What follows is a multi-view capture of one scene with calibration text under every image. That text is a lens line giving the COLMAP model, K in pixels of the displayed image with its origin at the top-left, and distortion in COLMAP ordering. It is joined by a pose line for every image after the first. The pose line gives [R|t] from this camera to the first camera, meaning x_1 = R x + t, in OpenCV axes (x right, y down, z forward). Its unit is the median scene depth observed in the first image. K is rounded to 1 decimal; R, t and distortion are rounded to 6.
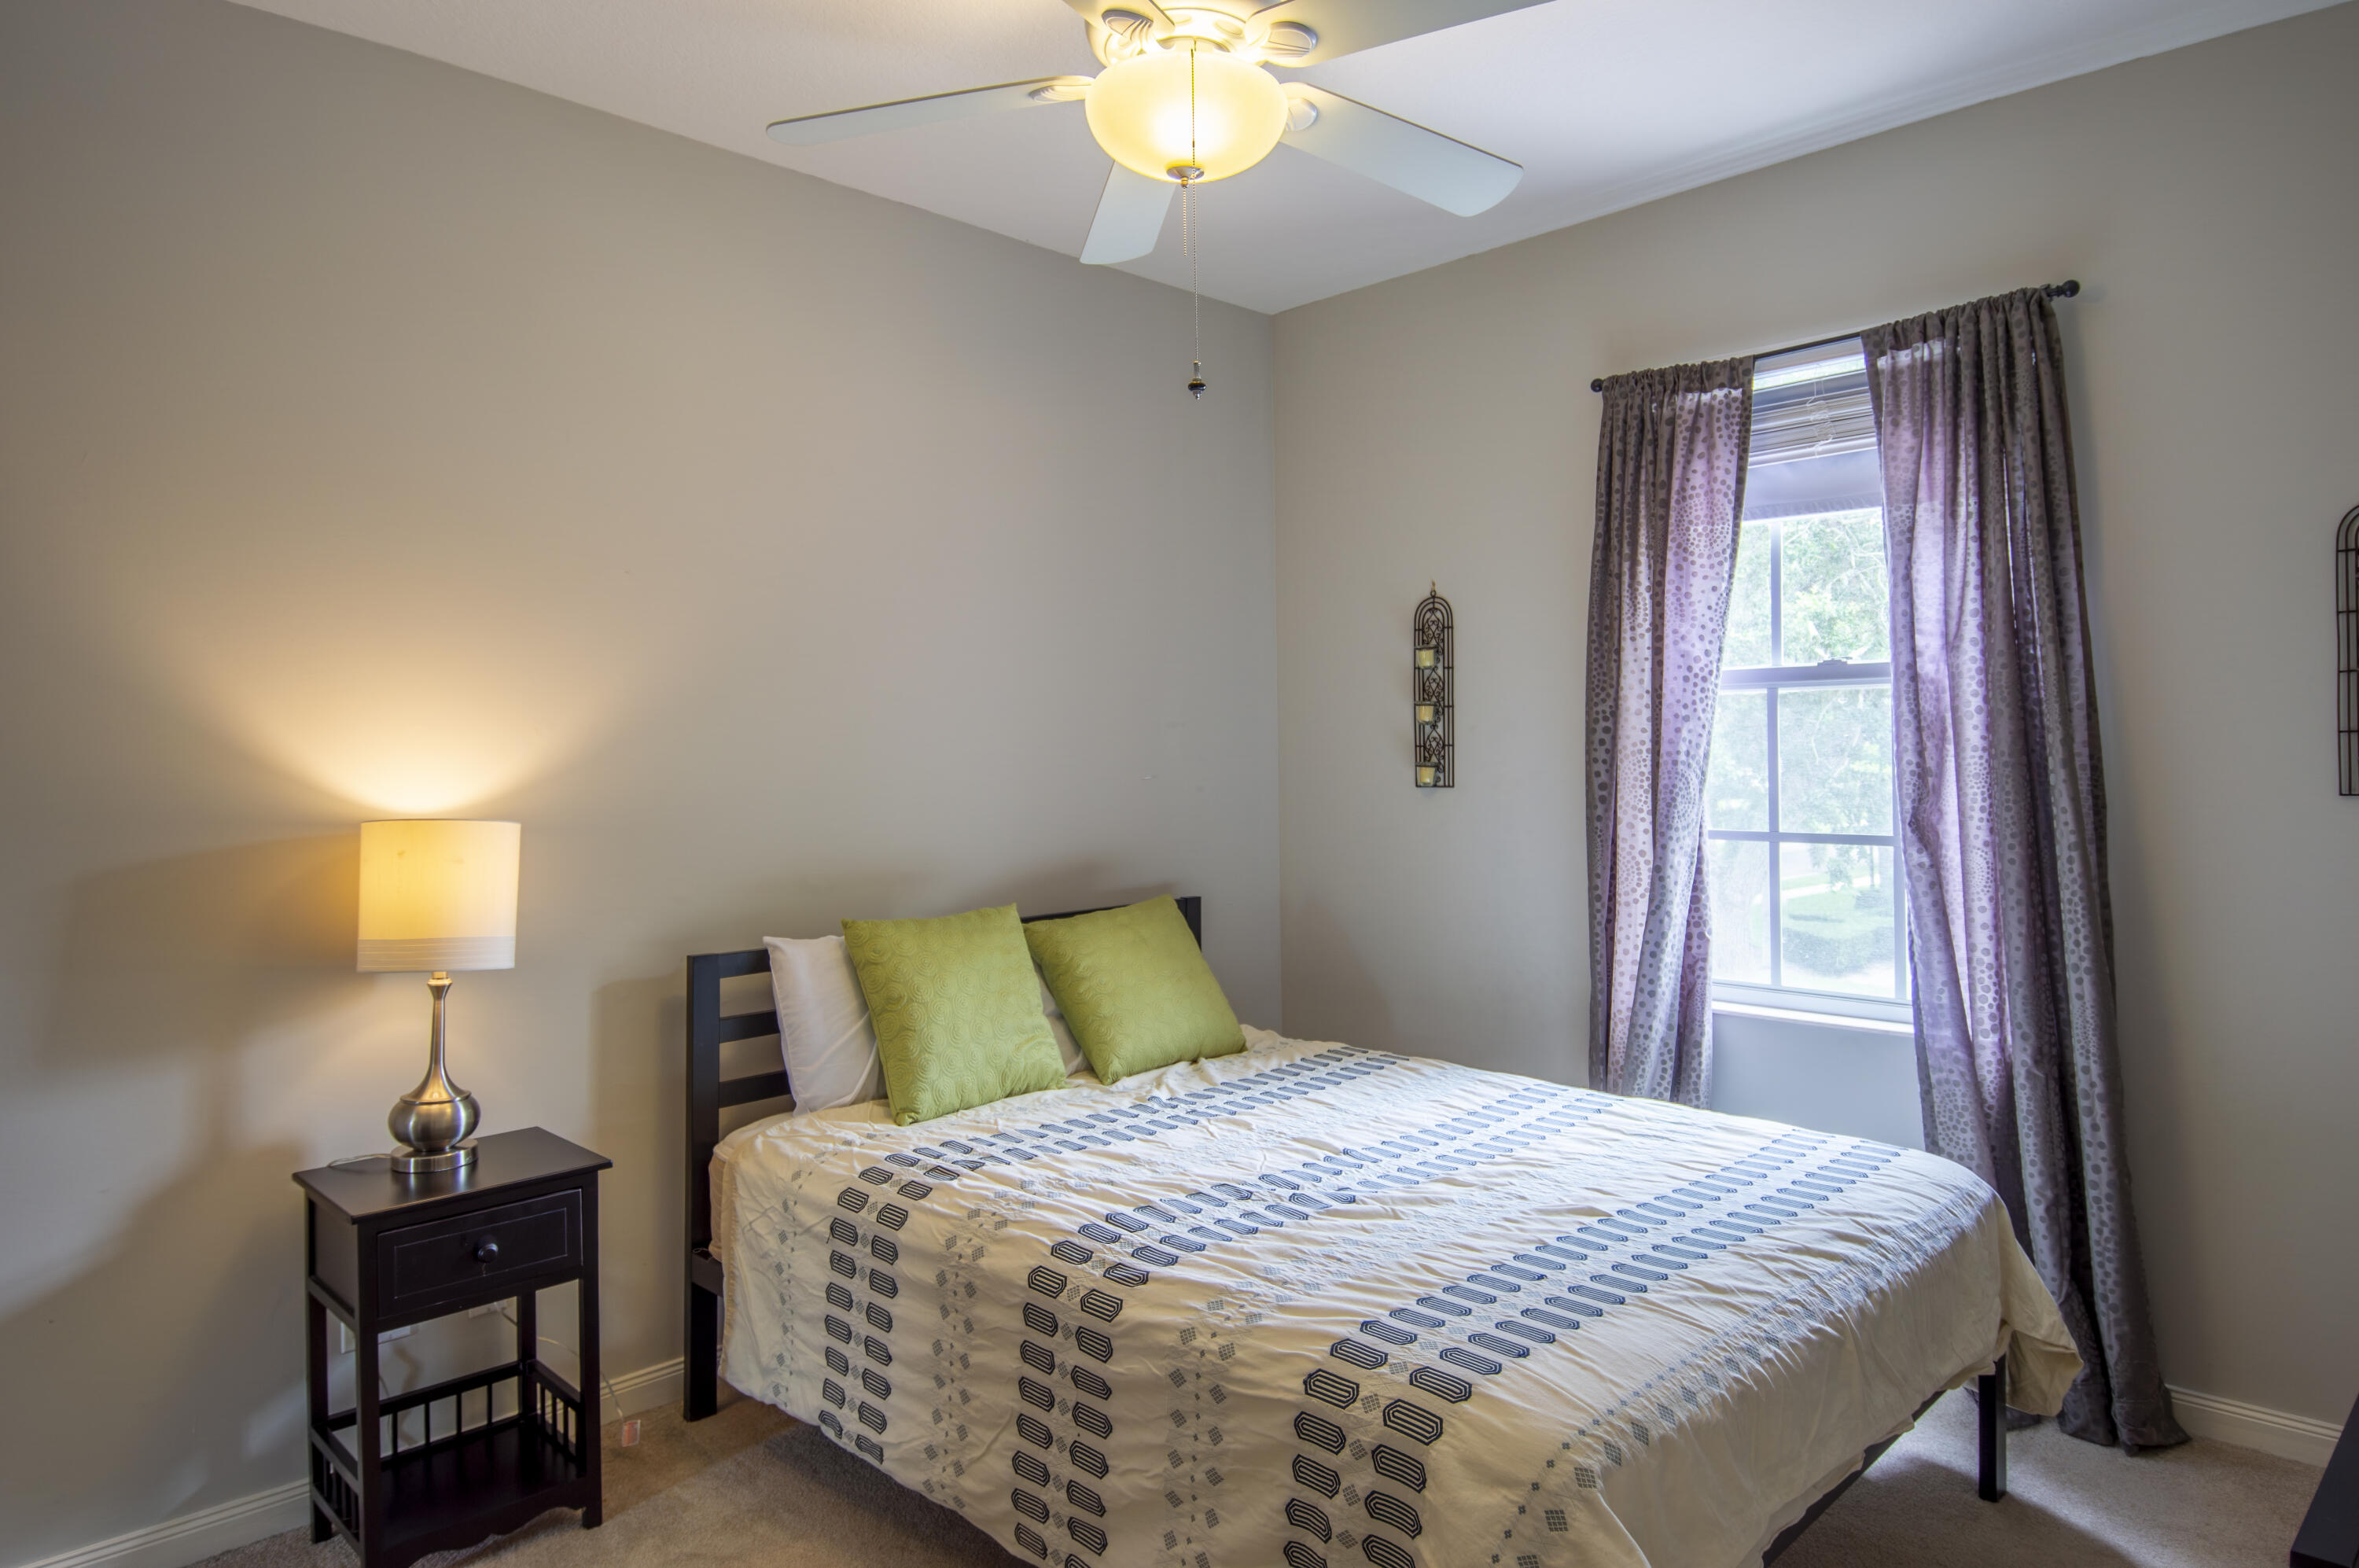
lens RADIAL K [[1462.4, 0, 1186.6], [0, 1462.4, 775.0], [0, 0, 1]] dist [0.021950, -0.014985]
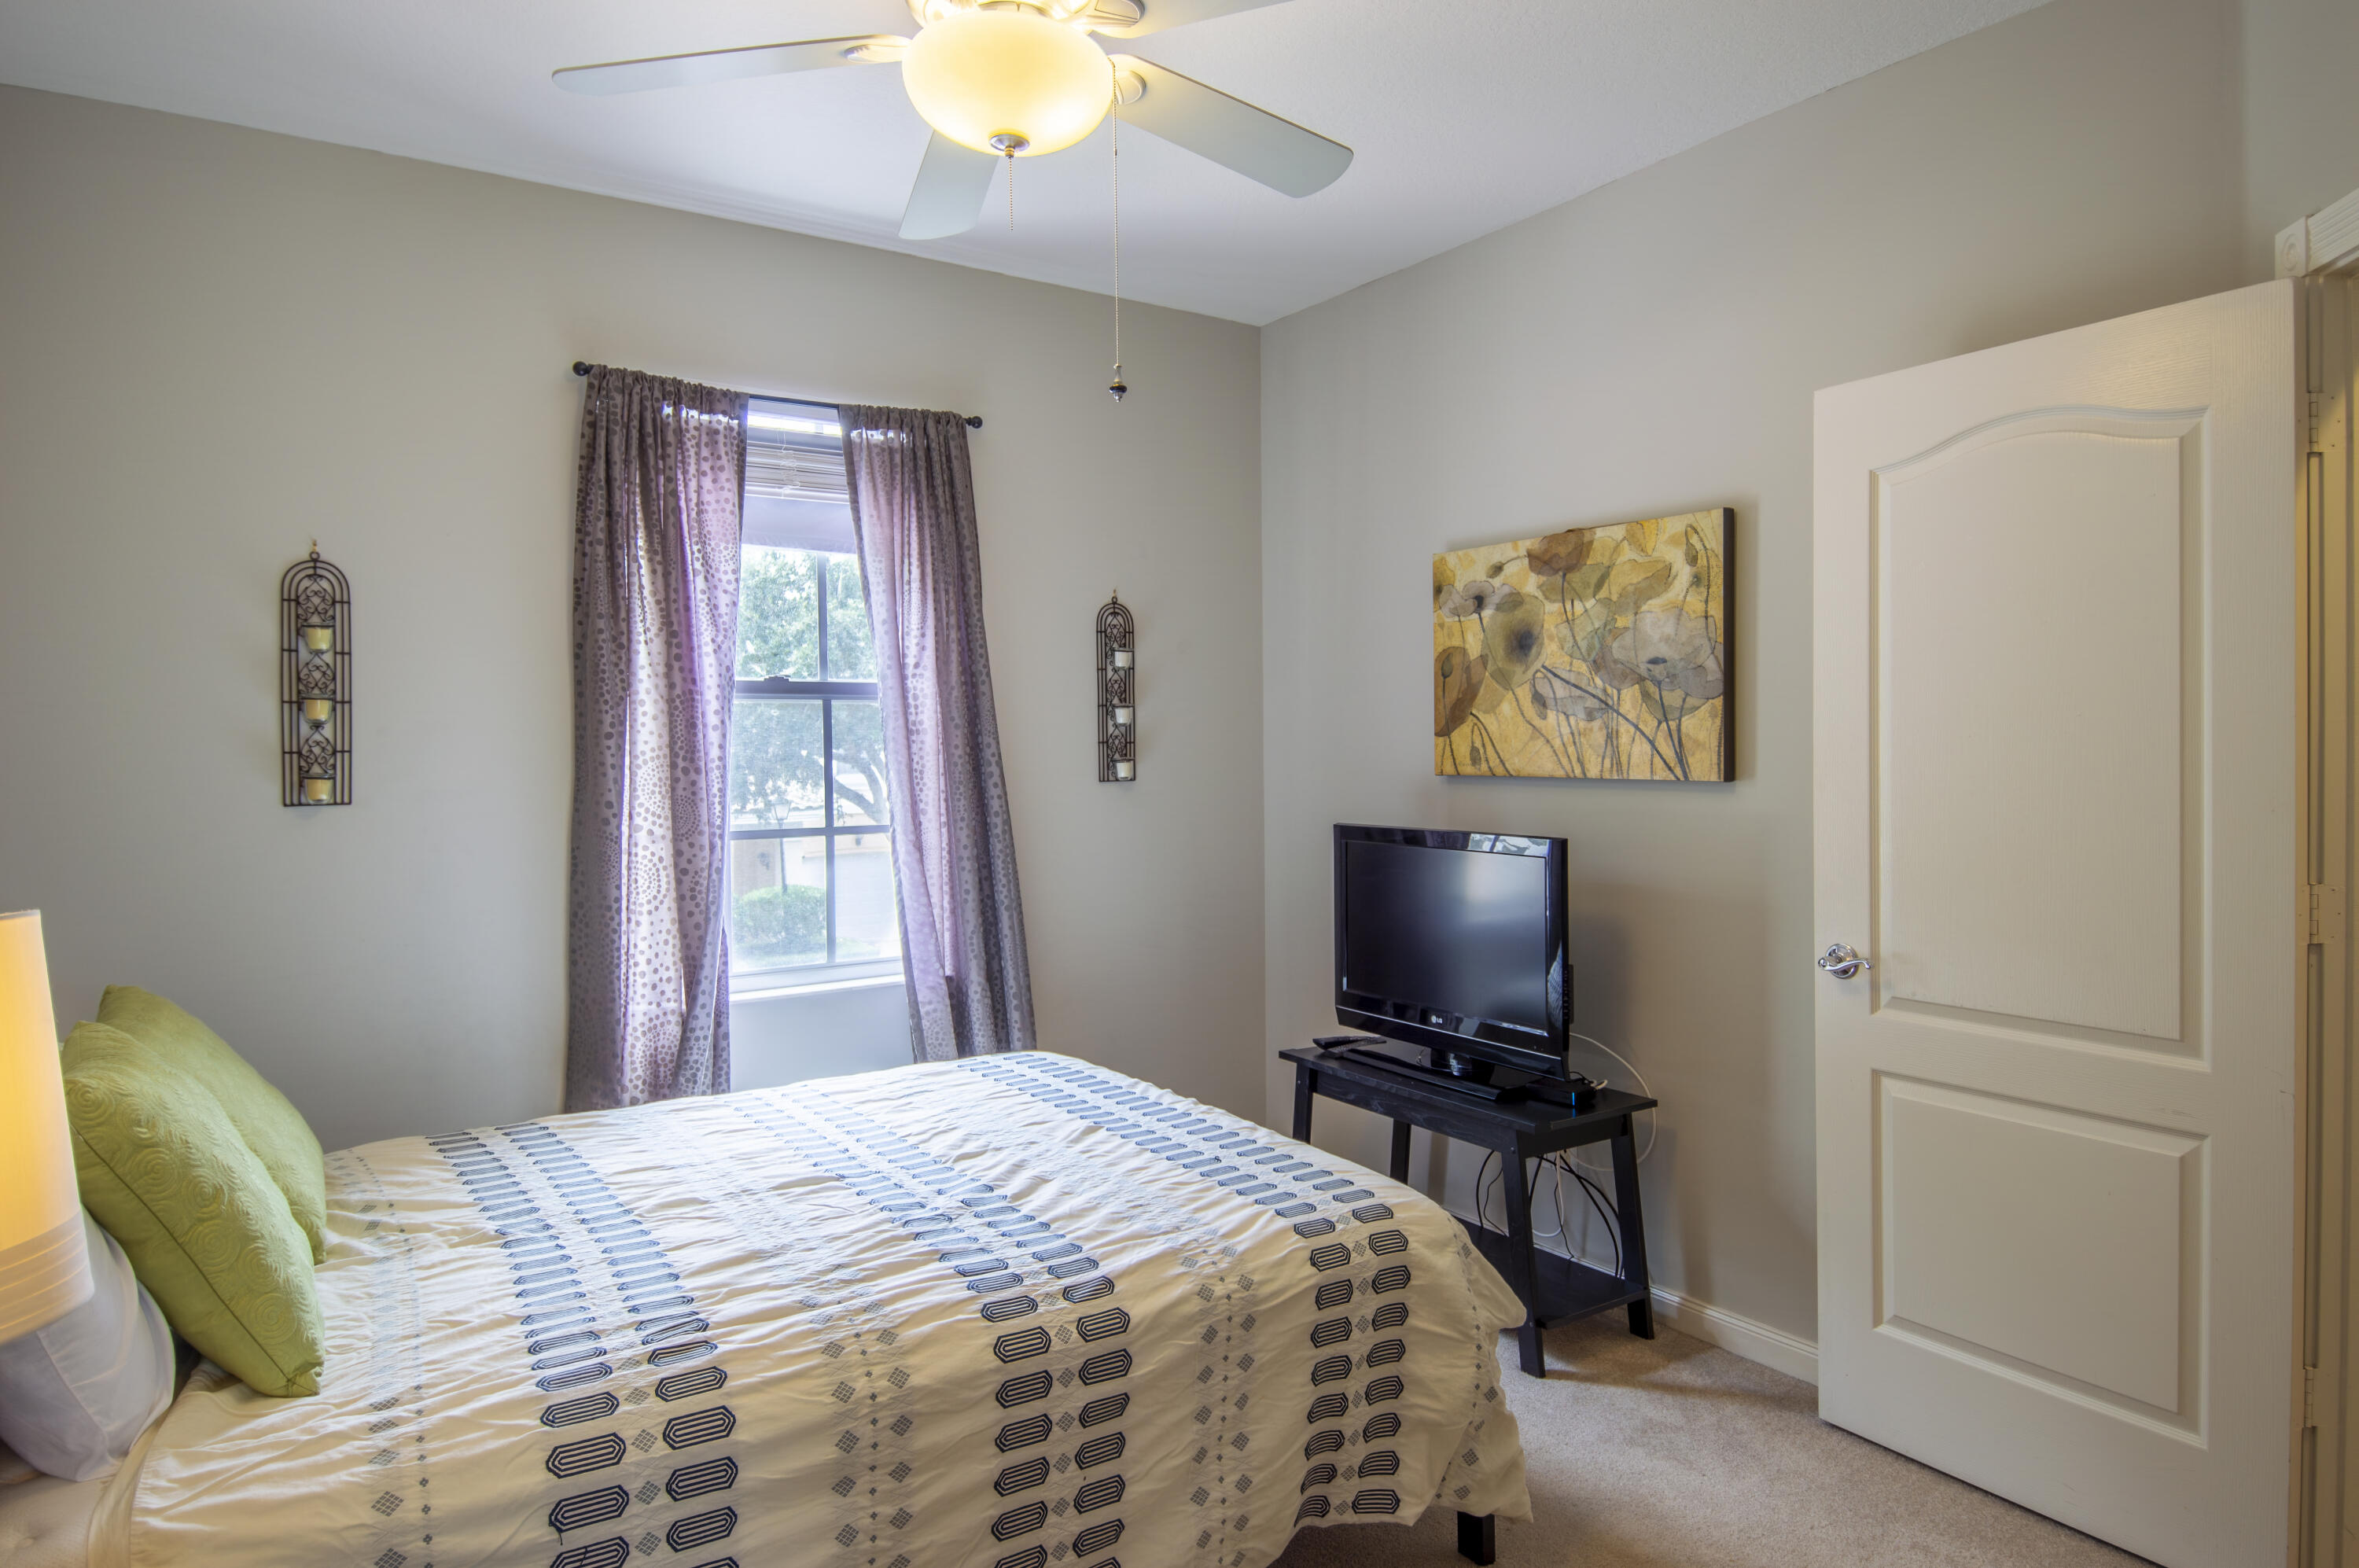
lens RADIAL K [[1462.4, 0, 1186.9], [0, 1462.4, 785.1], [0, 0, 1]] dist [0.021950, -0.014985]
pose [[0.172099, -0.016036, 0.984949, -0.842891], [0.025249, 0.999611, 0.011863, 0.000164], [-0.984756, 0.022827, 0.172437, 0.662316]]
